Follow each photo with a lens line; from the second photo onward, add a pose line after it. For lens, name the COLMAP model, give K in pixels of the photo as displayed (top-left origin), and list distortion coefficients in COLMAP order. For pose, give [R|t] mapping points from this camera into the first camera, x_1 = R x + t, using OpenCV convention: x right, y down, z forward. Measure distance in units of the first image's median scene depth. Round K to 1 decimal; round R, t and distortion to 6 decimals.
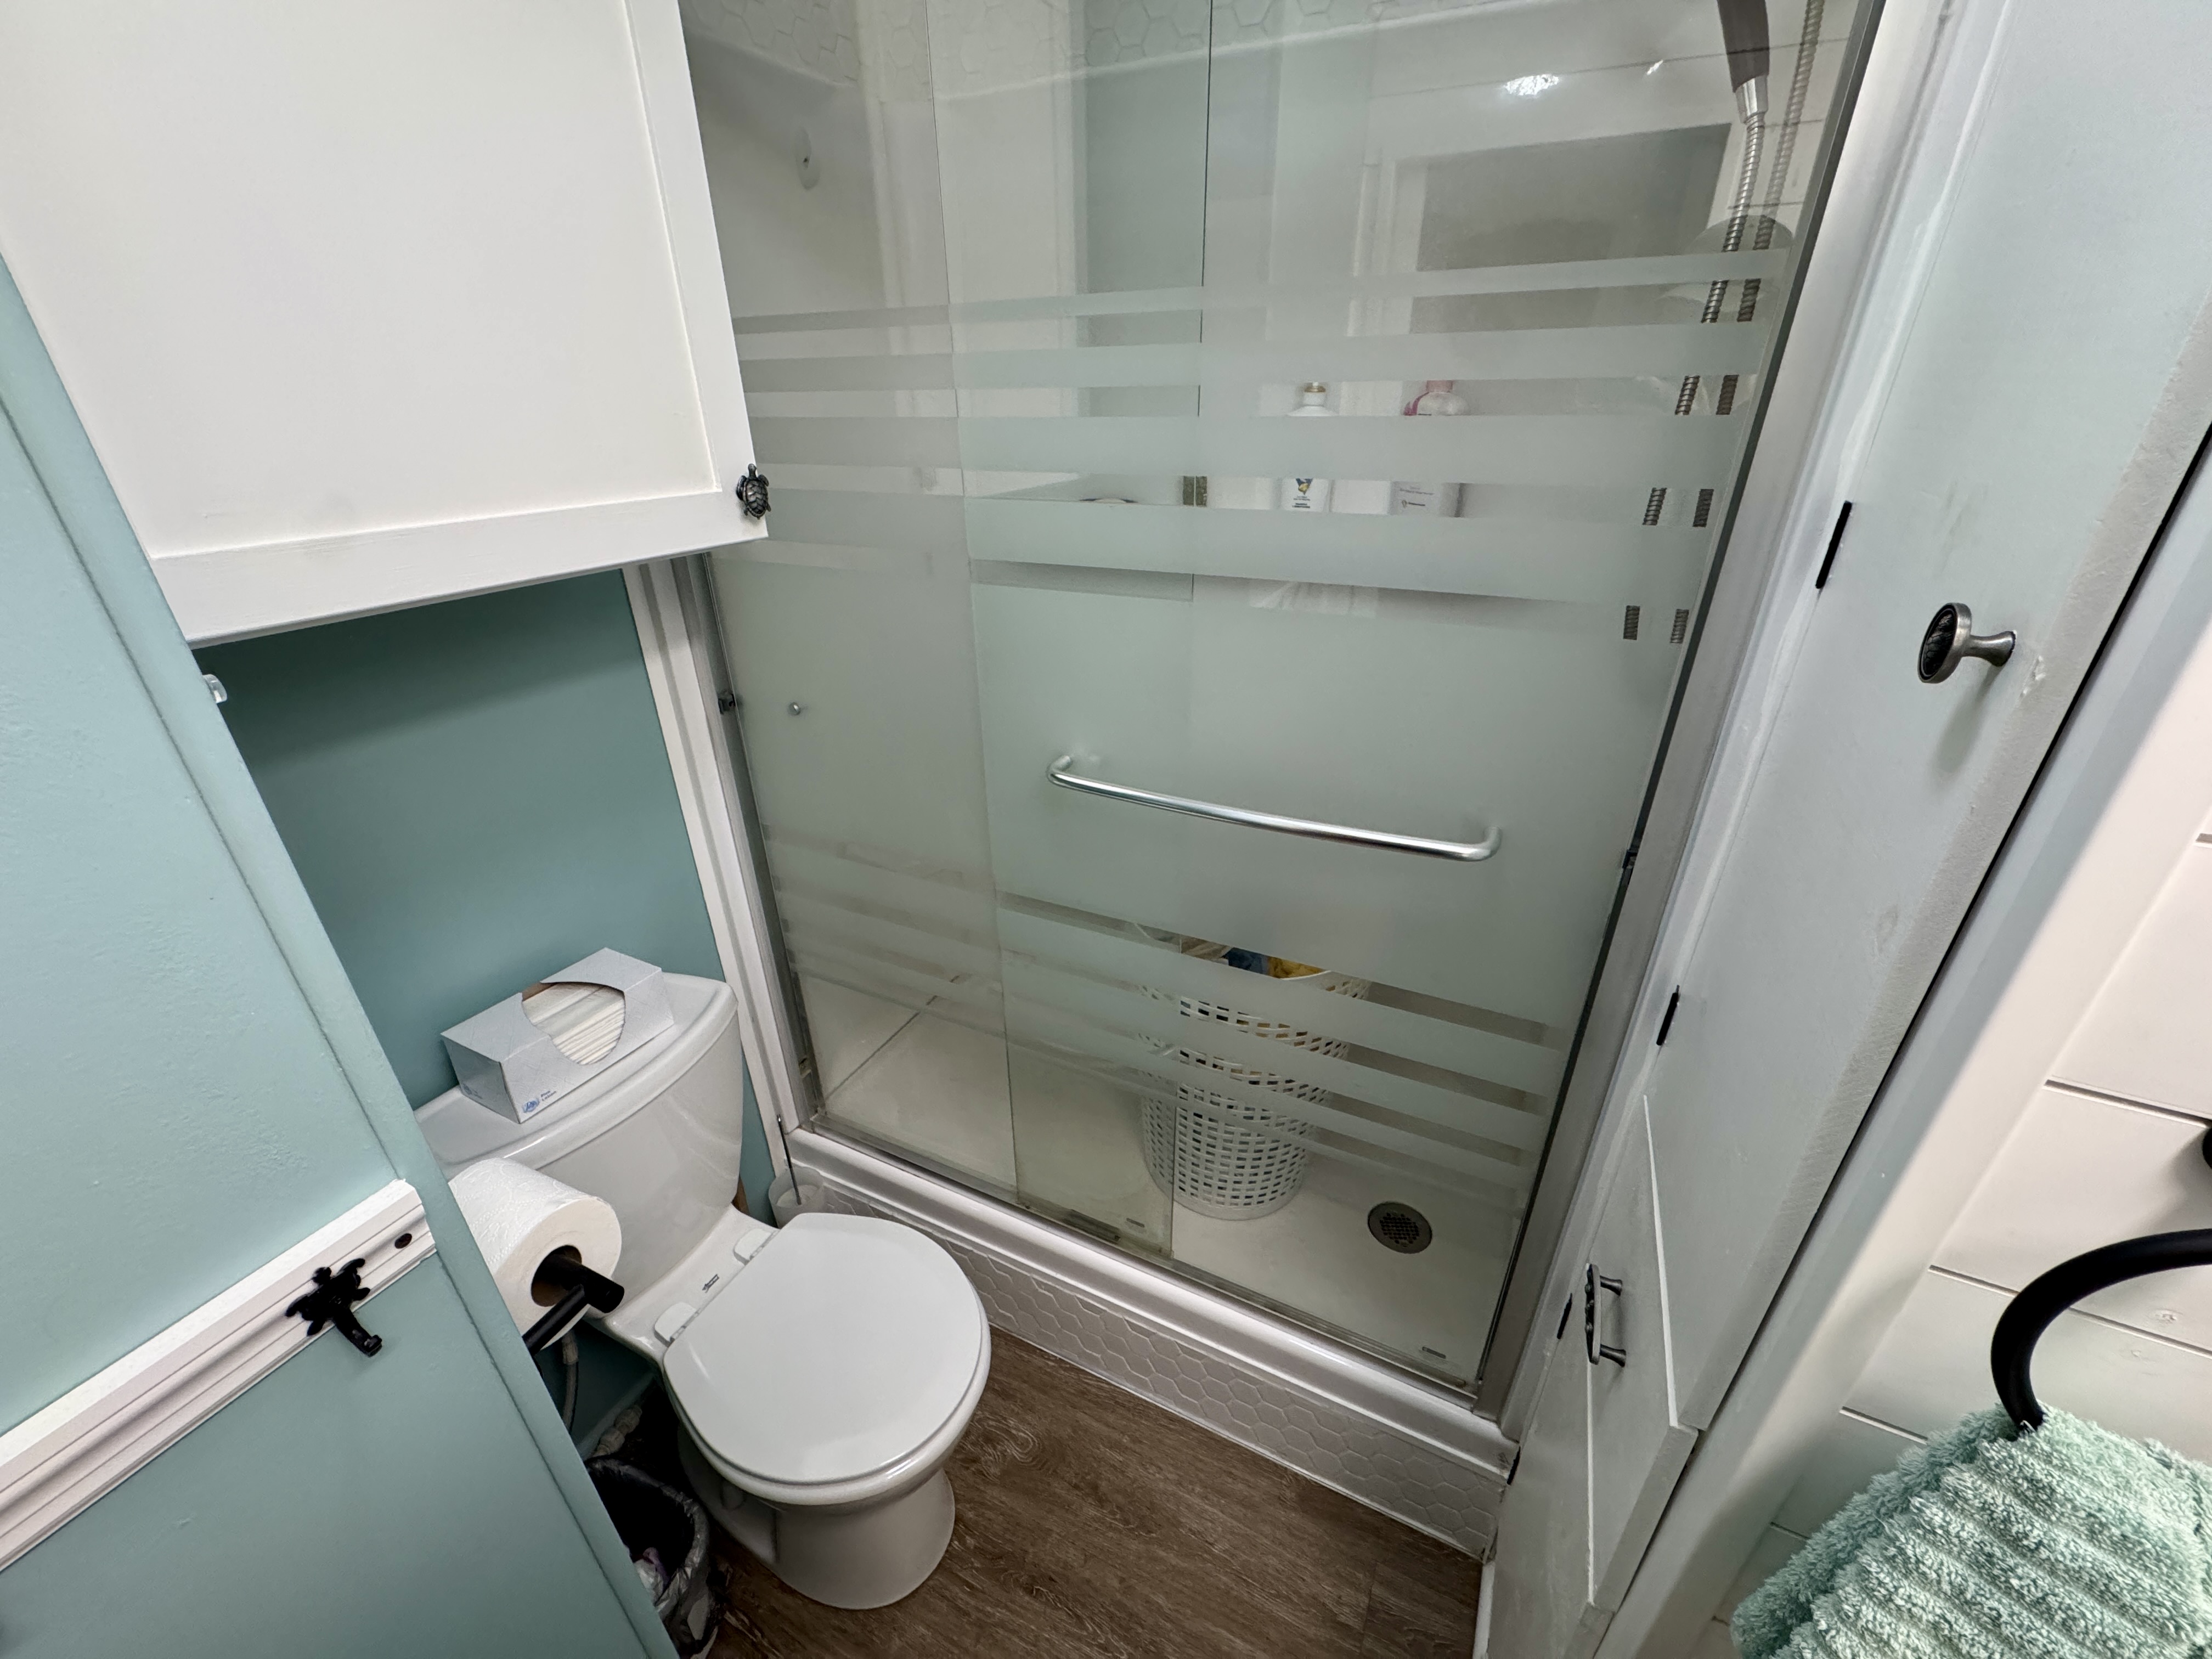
lens RADIAL K [[883.3, 0, 1101.8], [0, 883.3, 830.4], [0, 0, 1]] dist [0.000478, -0.000001]
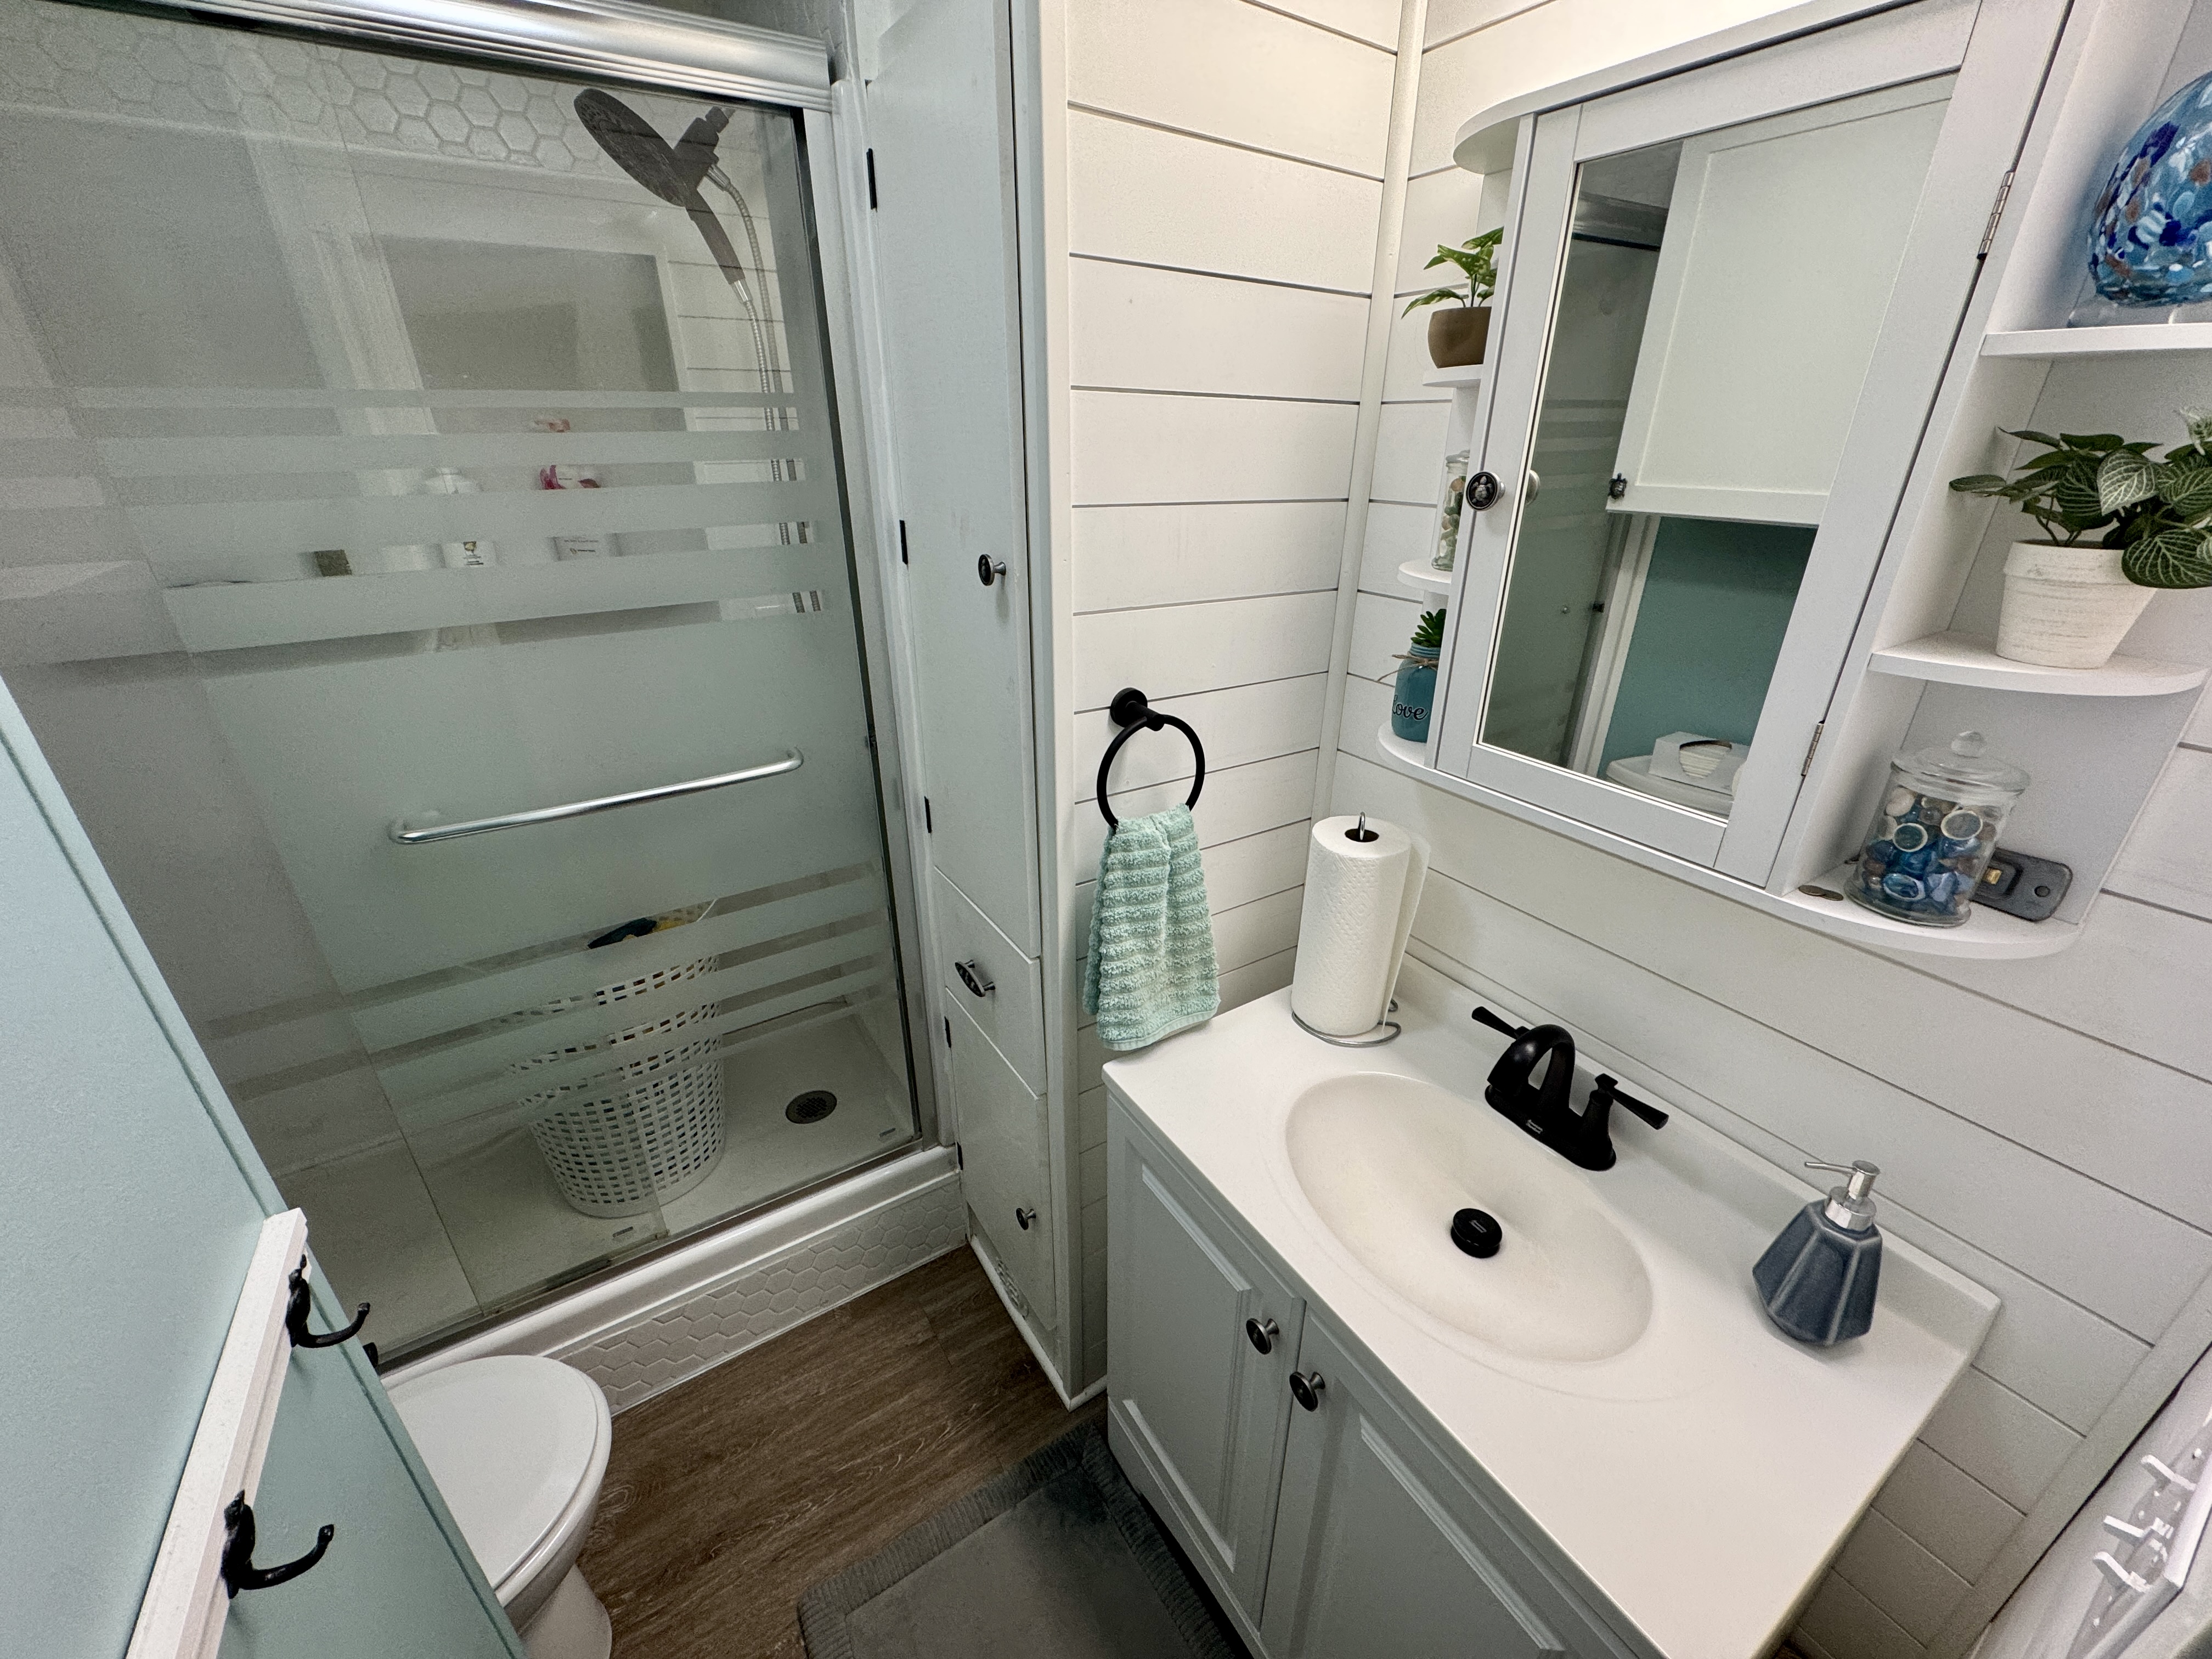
lens RADIAL K [[883.3, 0, 1101.8], [0, 883.3, 830.4], [0, 0, 1]] dist [0.000478, -0.000001]
pose [[0.527162, -0.346474, 0.775922, -0.359584], [0.377961, 0.913411, 0.151080, 0.070309], [-0.761082, 0.213625, 0.612470, -0.213793]]
